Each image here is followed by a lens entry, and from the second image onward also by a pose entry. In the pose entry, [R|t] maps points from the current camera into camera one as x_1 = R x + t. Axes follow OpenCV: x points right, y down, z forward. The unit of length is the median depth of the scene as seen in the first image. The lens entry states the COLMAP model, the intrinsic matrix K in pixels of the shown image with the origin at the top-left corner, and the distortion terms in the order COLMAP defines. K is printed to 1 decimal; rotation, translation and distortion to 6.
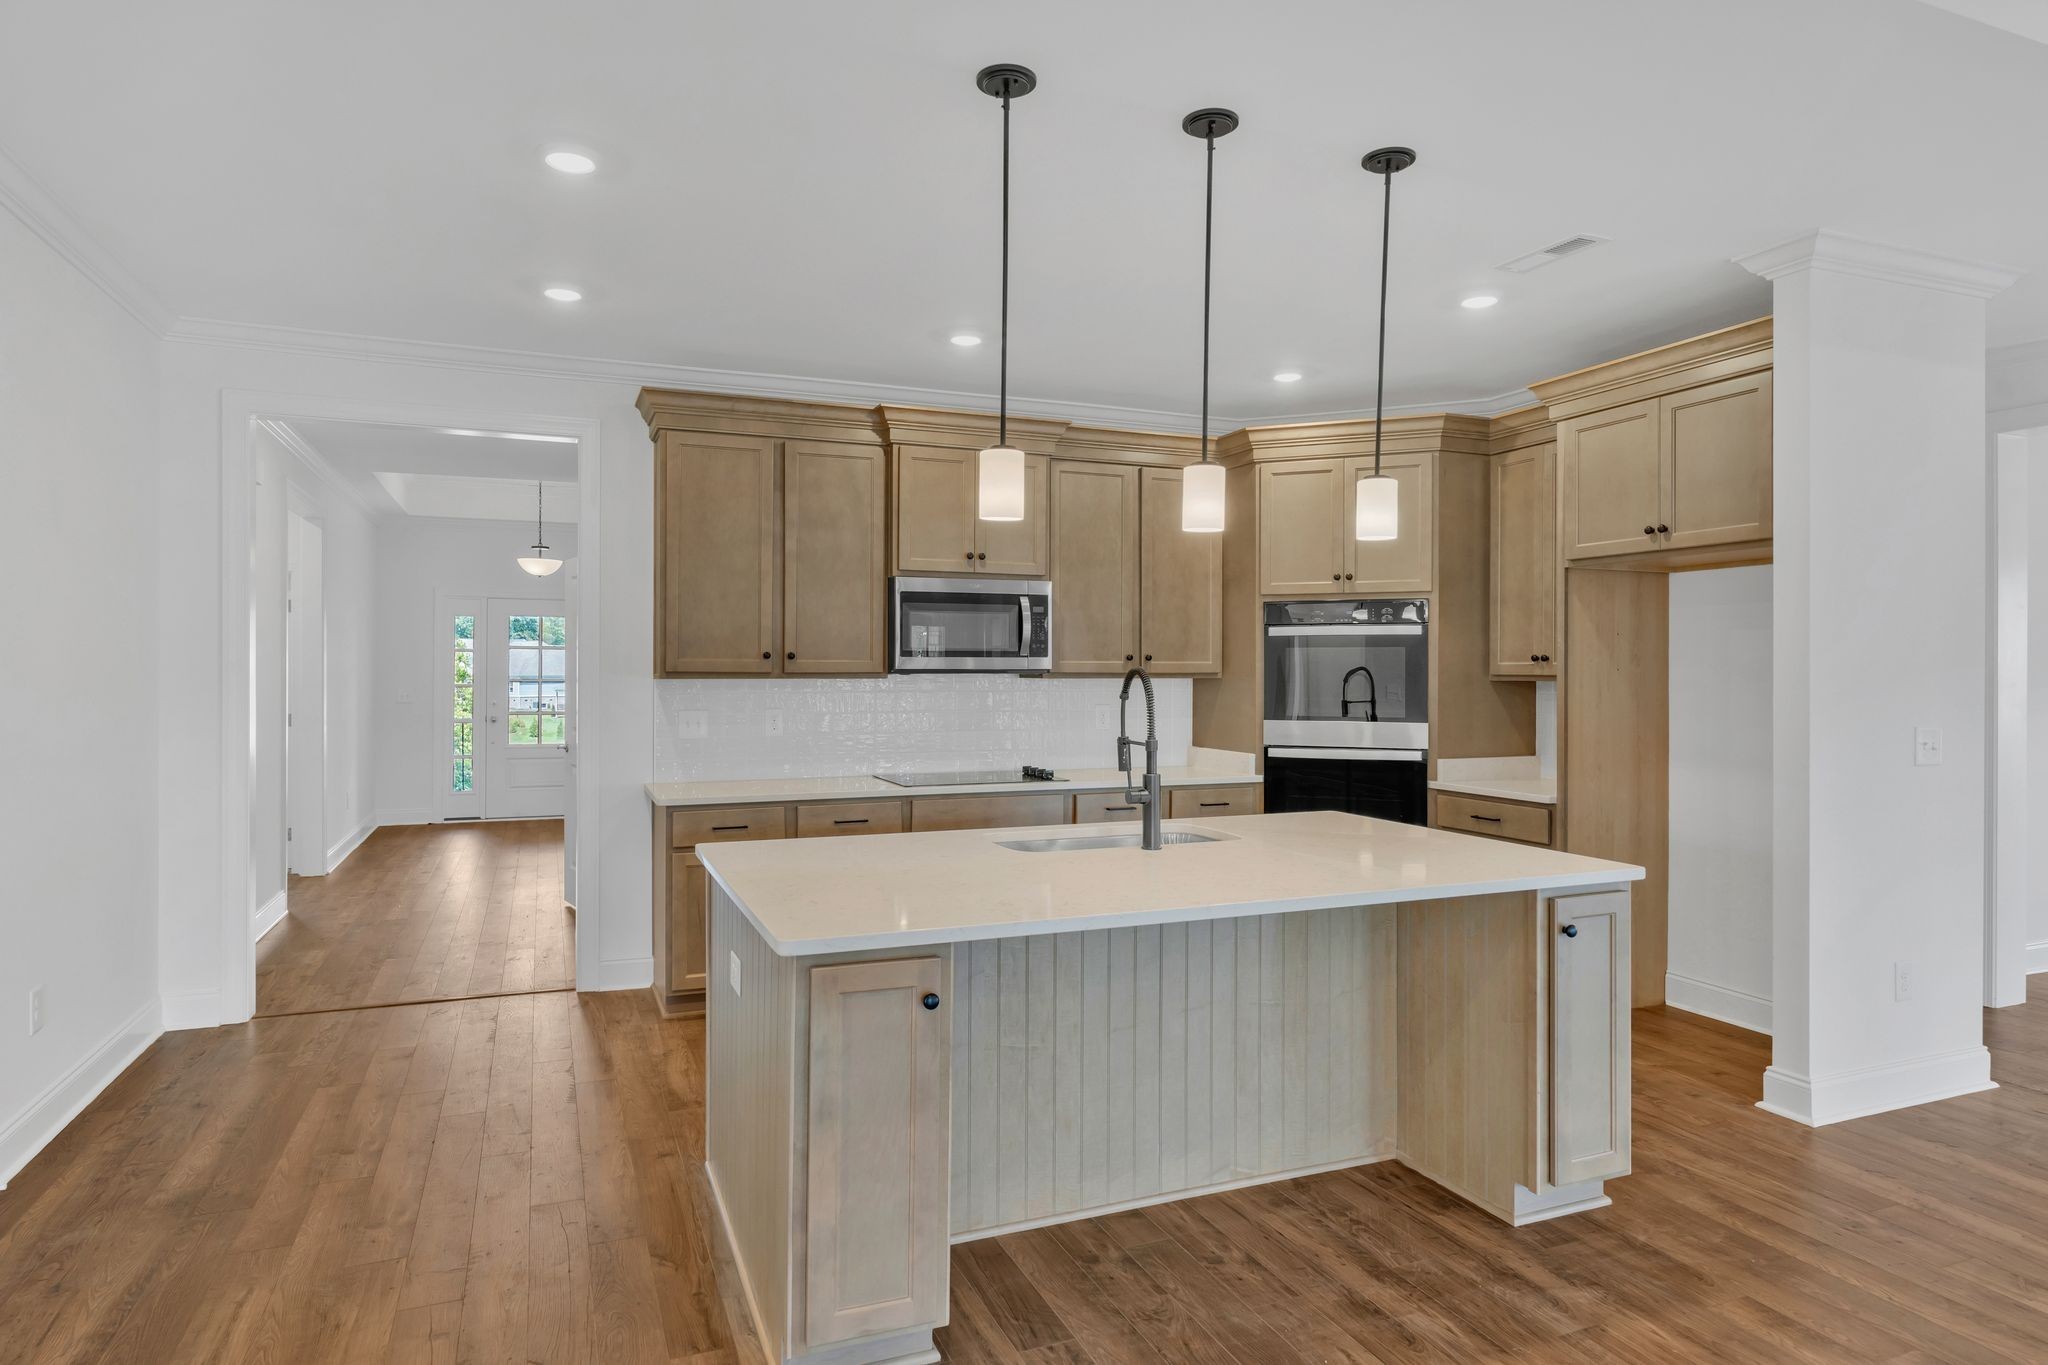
lens RADIAL K [[1194.6, 0, 1064.6], [0, 1194.6, 675.8], [0, 0, 1]] dist [-0.003240, 0.000777]
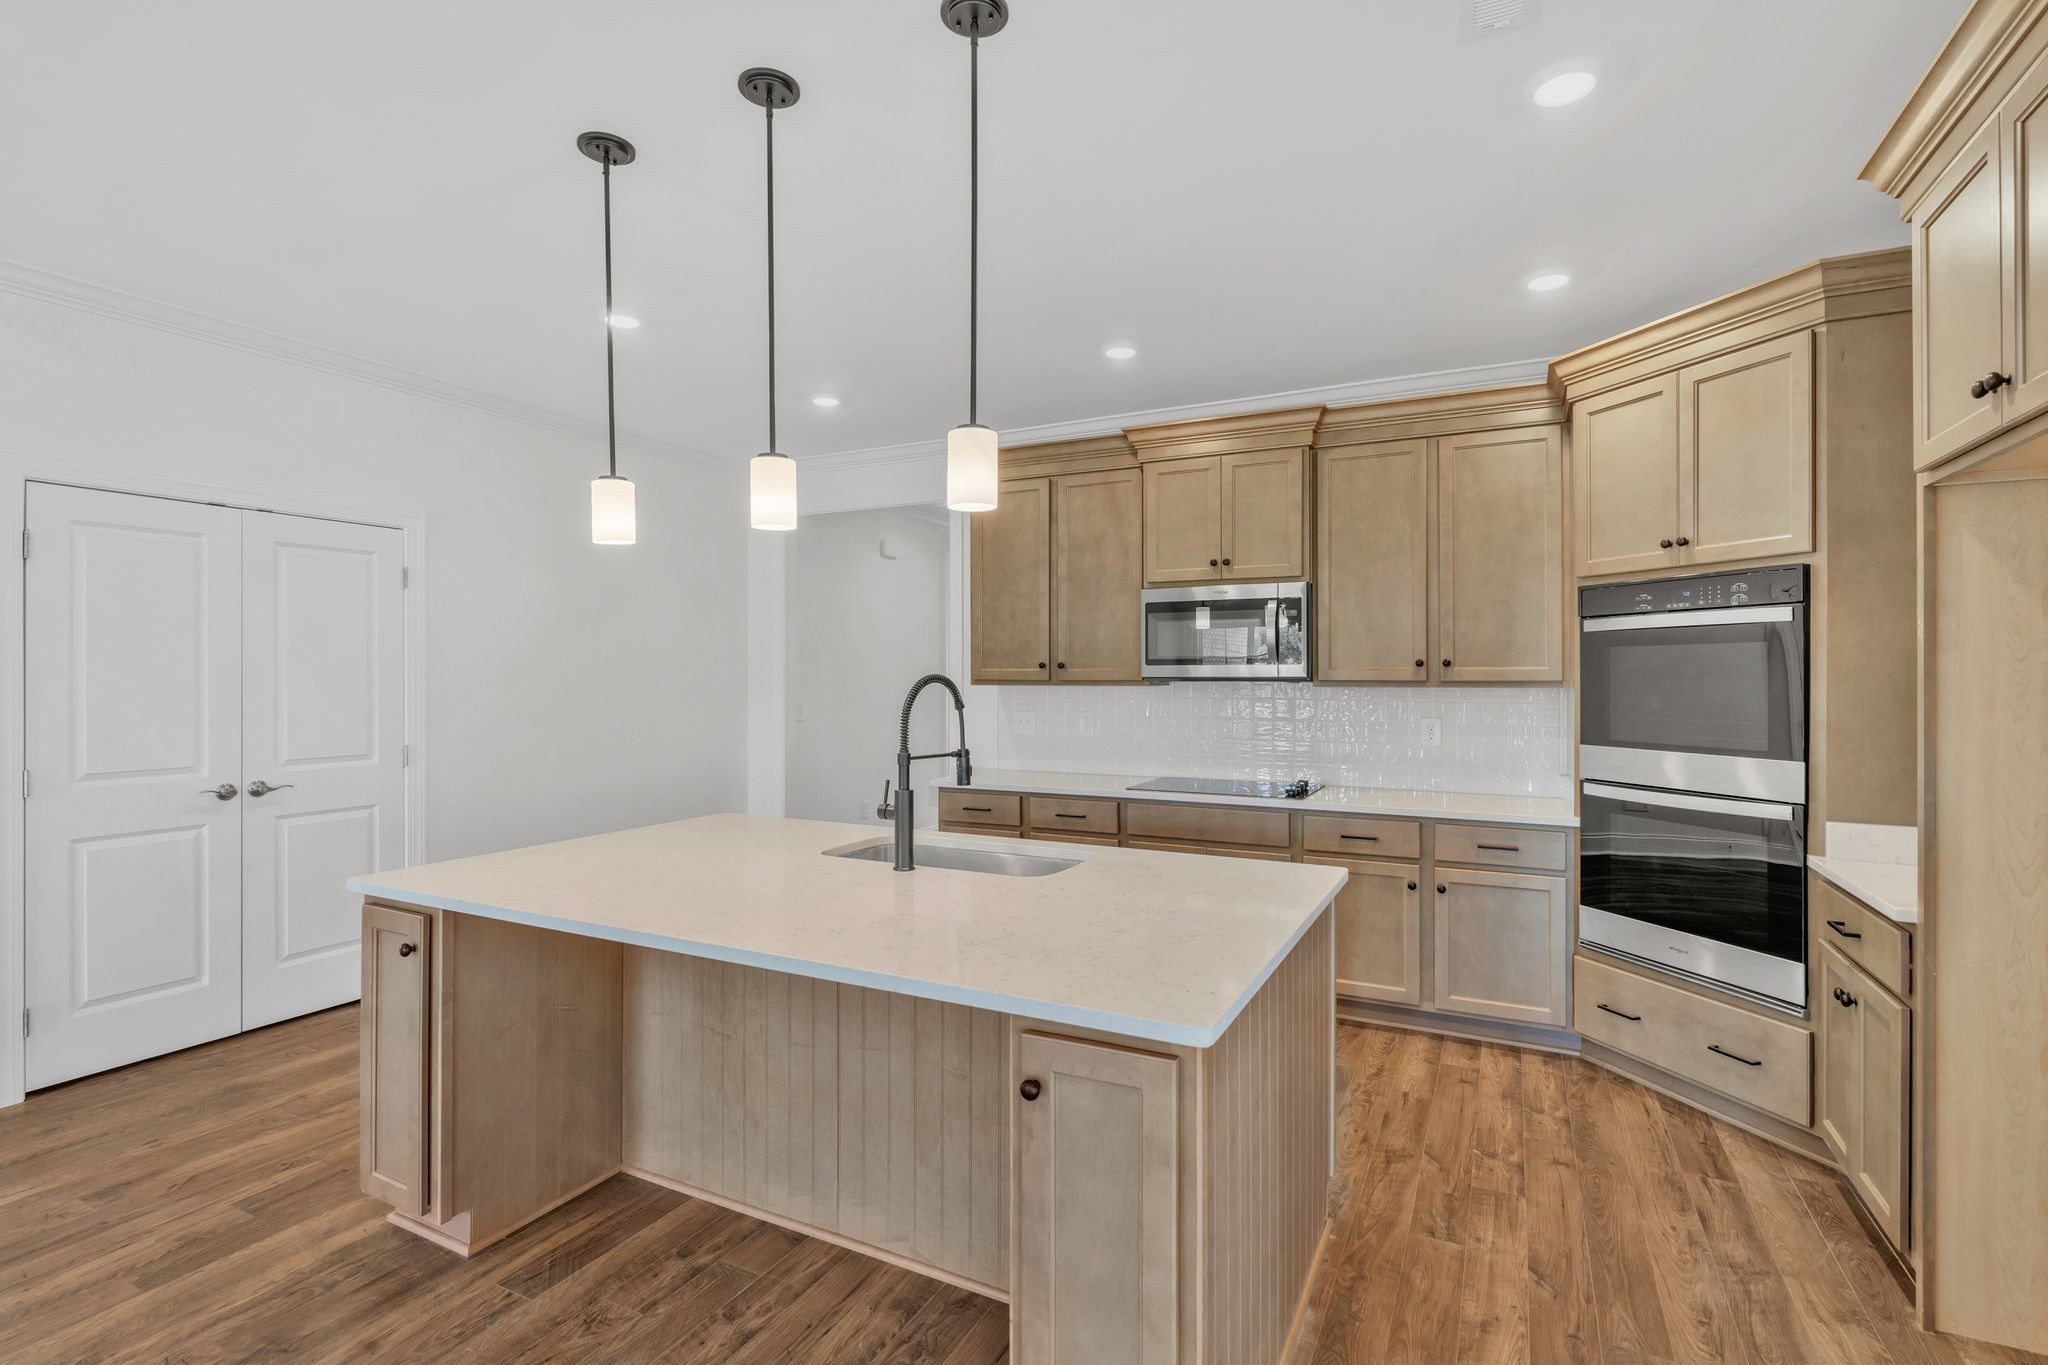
lens RADIAL K [[979.3, 0, 1021.0], [0, 979.3, 678.1], [0, 0, 1]] dist [-0.004339, 0.000290]
pose [[0.630917, -0.000382, -0.775850, 0.463694], [-0.004121, 0.999984, -0.003843, -0.000835], [0.775839, 0.005622, 0.630906, 0.376237]]
